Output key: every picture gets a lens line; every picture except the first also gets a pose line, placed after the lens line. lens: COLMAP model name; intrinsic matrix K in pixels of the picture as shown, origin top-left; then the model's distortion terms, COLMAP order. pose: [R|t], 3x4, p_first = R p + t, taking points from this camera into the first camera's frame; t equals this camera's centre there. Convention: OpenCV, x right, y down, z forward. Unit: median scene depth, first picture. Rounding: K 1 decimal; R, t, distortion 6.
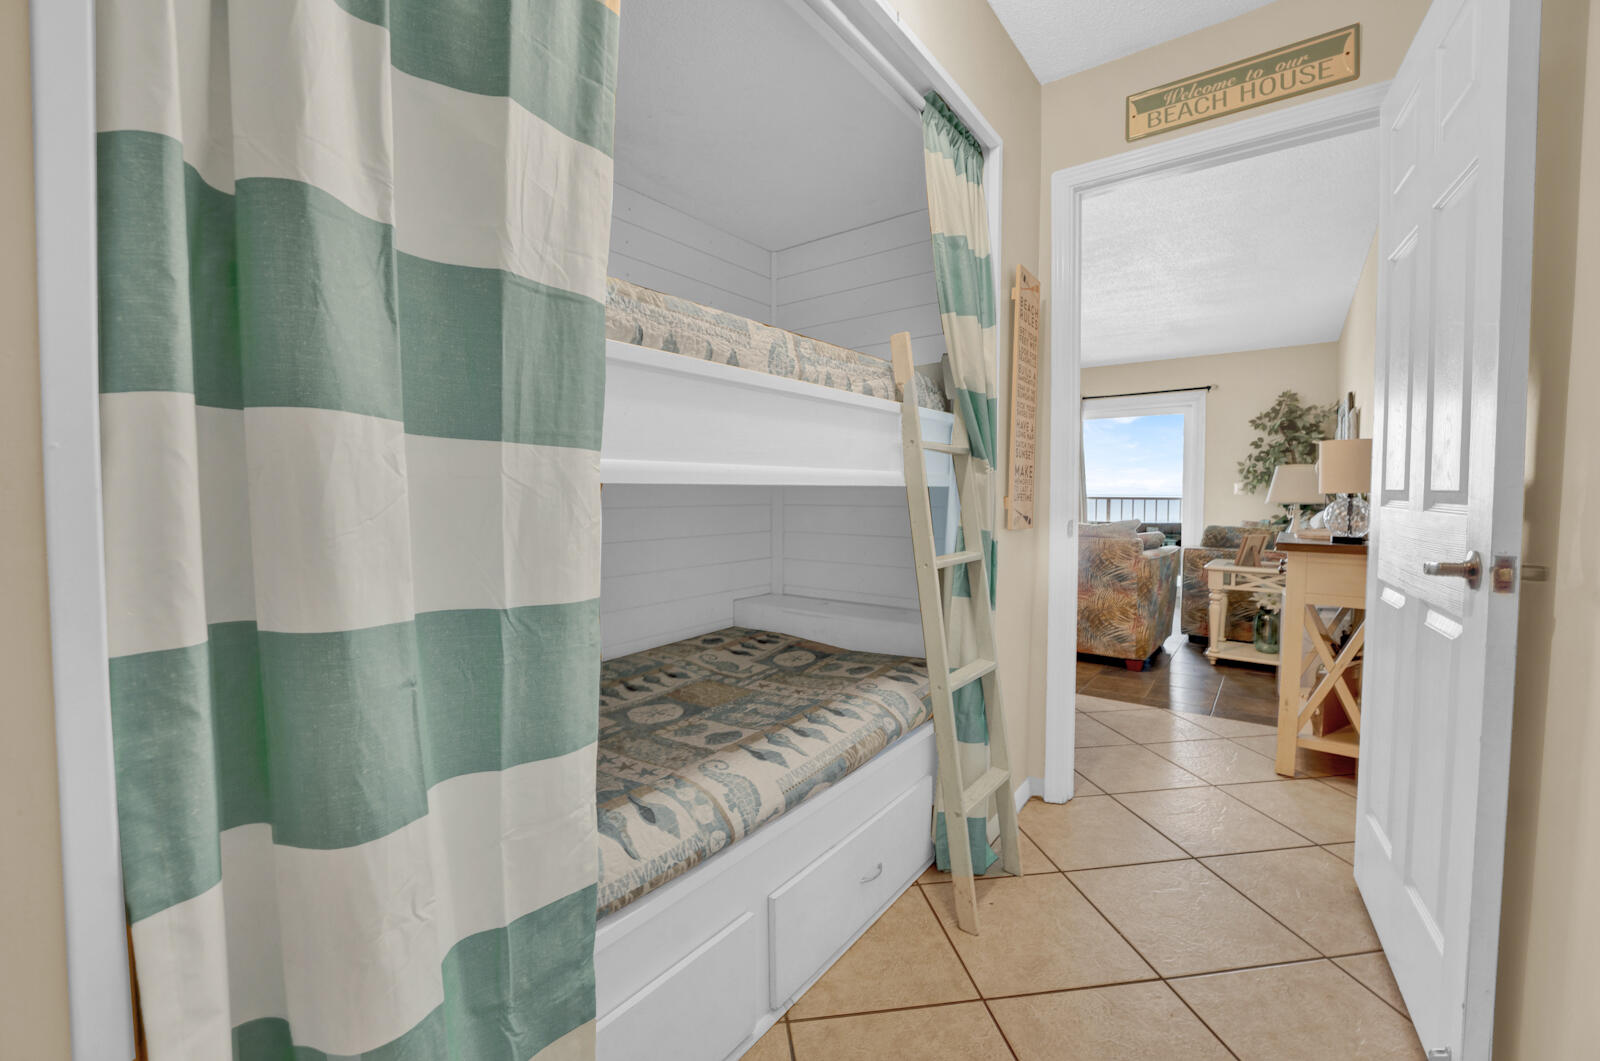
lens RADIAL K [[652.8, 0, 786.1], [0, 652.8, 526.2], [0, 0, 1]] dist [-0.026977, 0.000306]
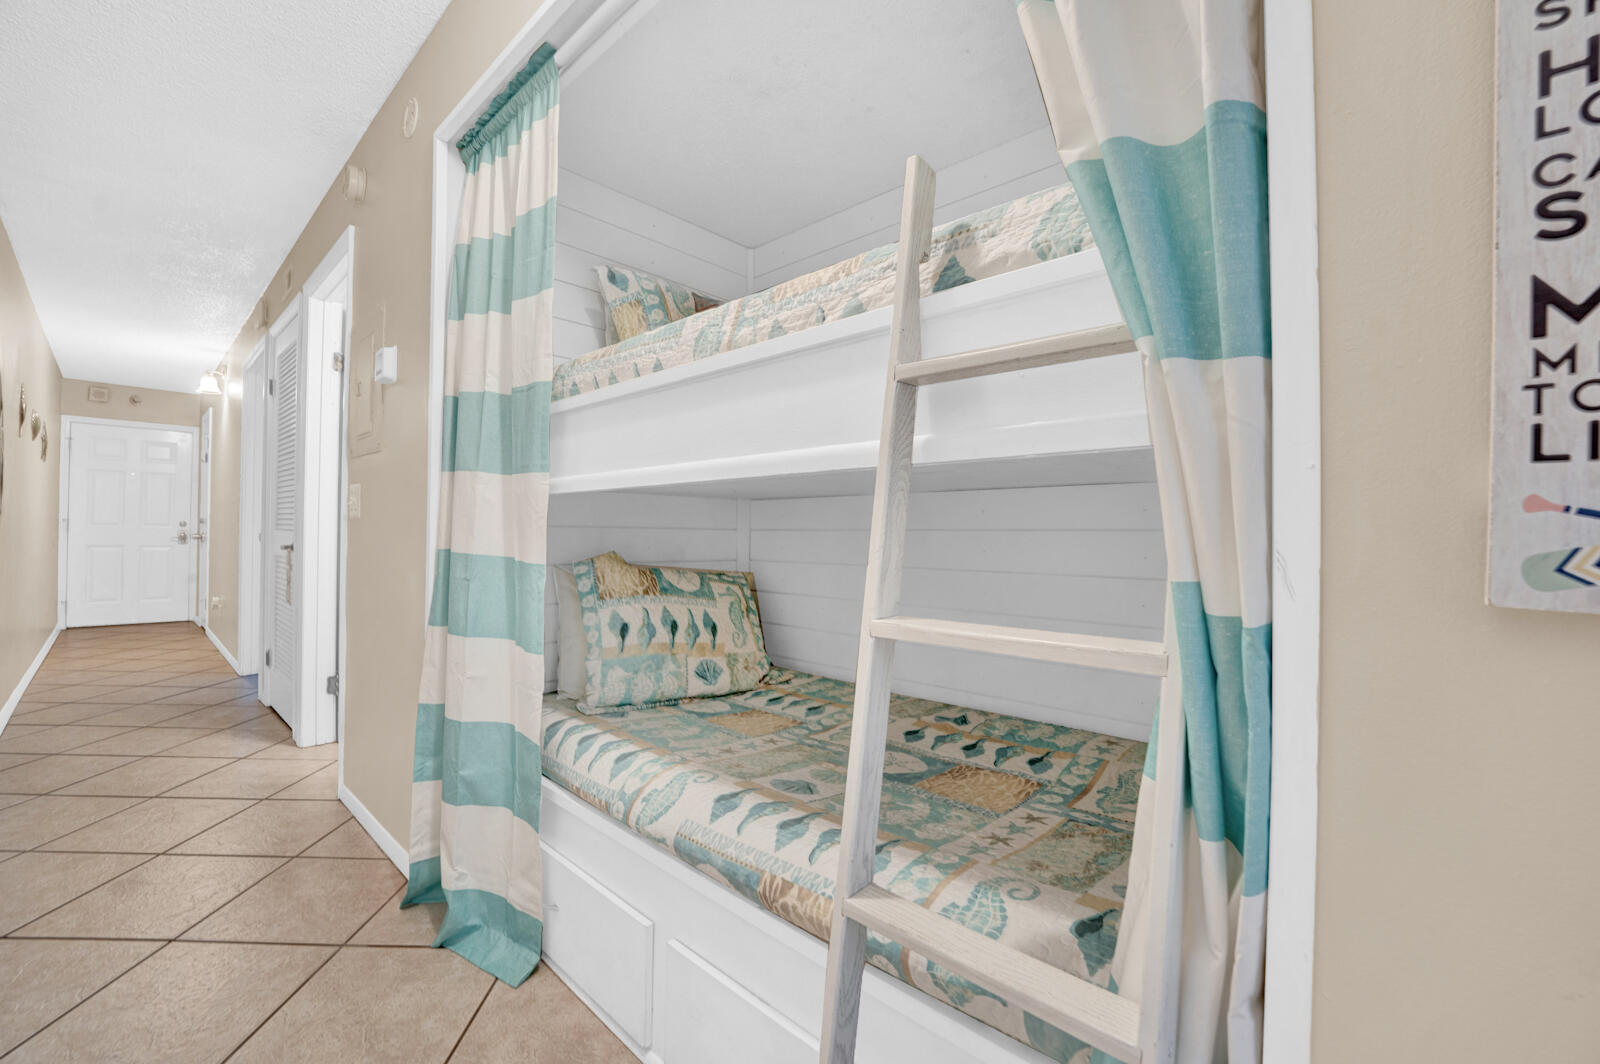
lens RADIAL K [[660.6, 0, 792.5], [0, 660.6, 534.8], [0, 0, 1]] dist [-0.026590, -0.000090]
pose [[-0.105288, -0.005675, -0.994426, 0.793631], [-0.063004, 0.998013, 0.000975, -0.000880], [0.992444, 0.062756, -0.105436, 1.126304]]
